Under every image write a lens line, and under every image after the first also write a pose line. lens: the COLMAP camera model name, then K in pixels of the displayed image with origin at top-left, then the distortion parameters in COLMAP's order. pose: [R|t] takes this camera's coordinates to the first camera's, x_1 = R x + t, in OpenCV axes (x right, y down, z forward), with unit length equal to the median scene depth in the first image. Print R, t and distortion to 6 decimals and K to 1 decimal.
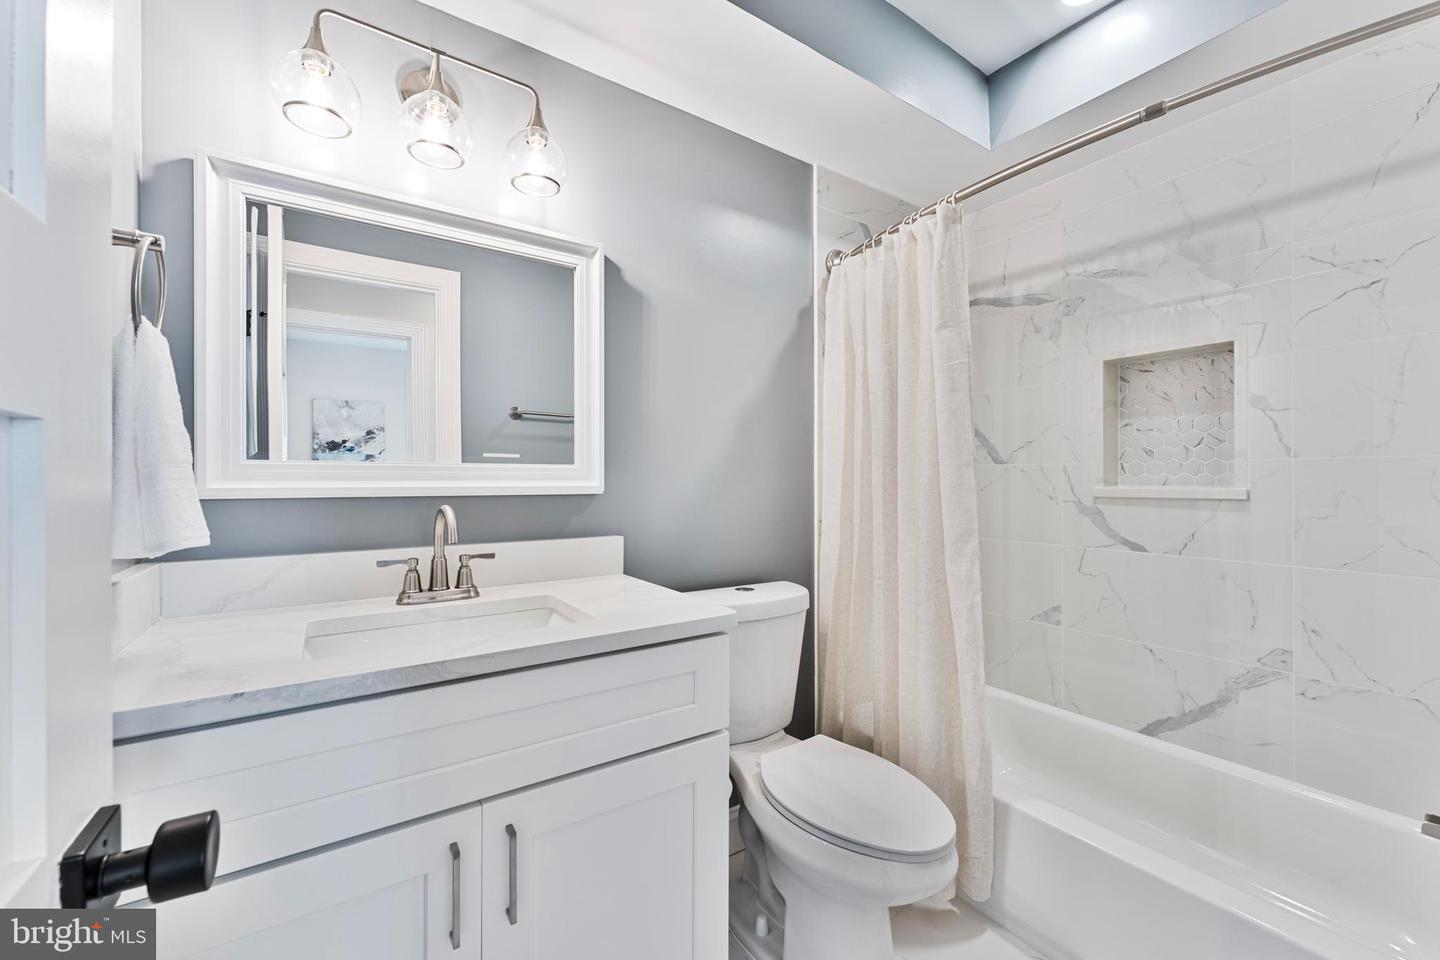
lens RADIAL K [[571.8, 0, 721.9], [0, 571.8, 484.9], [0, 0, 1]] dist [-0.003589, -0.000026]
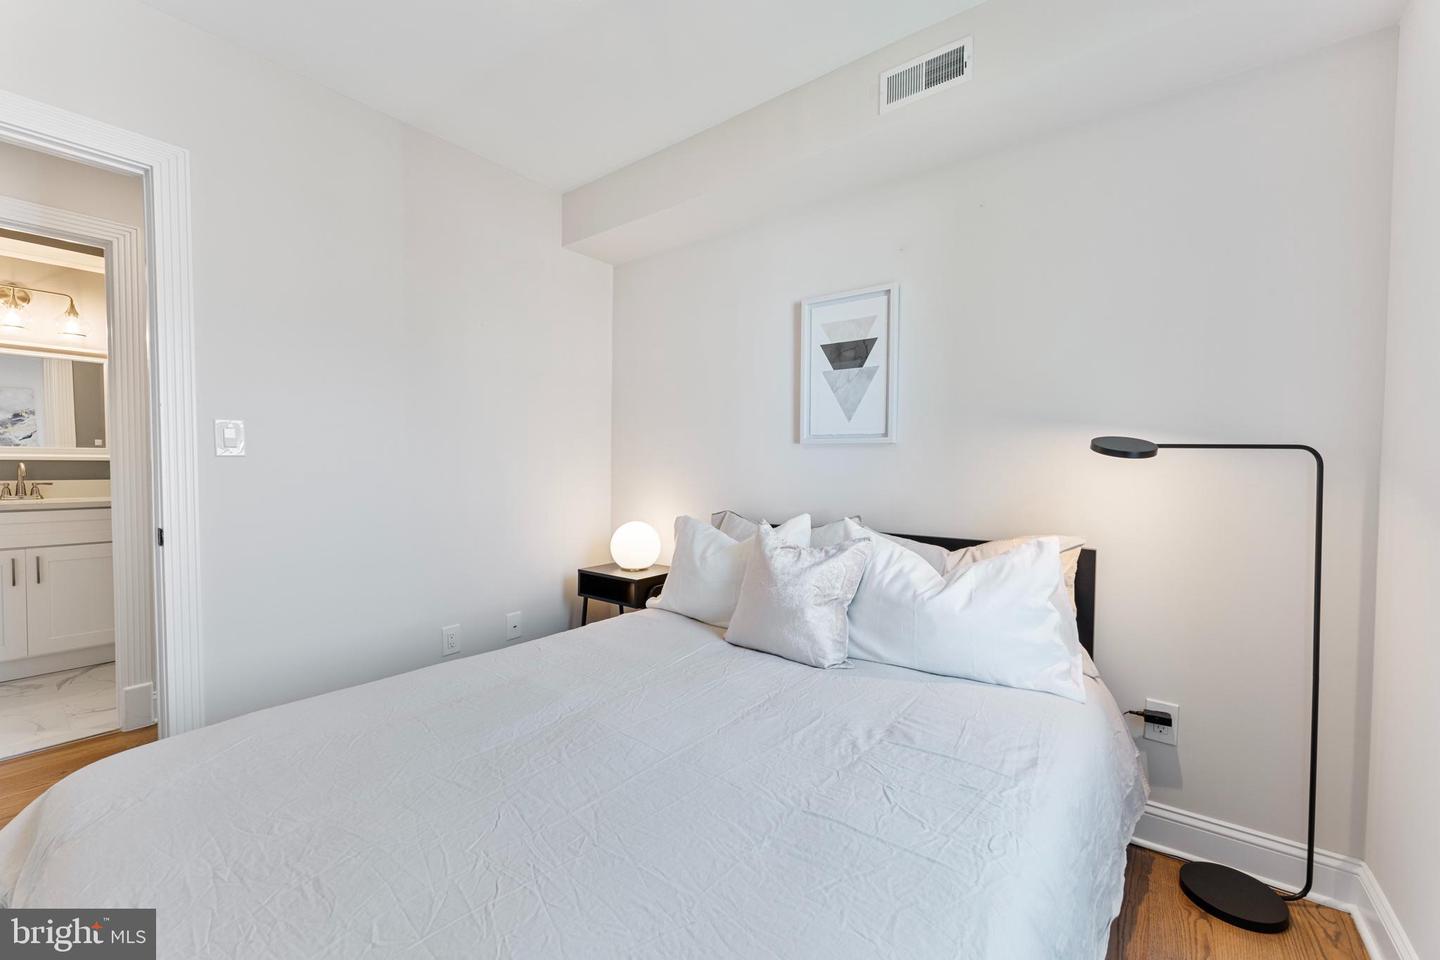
lens RADIAL K [[571.8, 0, 726.3], [0, 571.8, 480.2], [0, 0, 1]] dist [-0.003589, -0.000026]
pose [[0.949673, -0.009737, 0.313092, 0.893766], [0.001494, 0.999646, 0.026558, 0.024281], [-0.313240, -0.024754, 0.949351, -1.262812]]
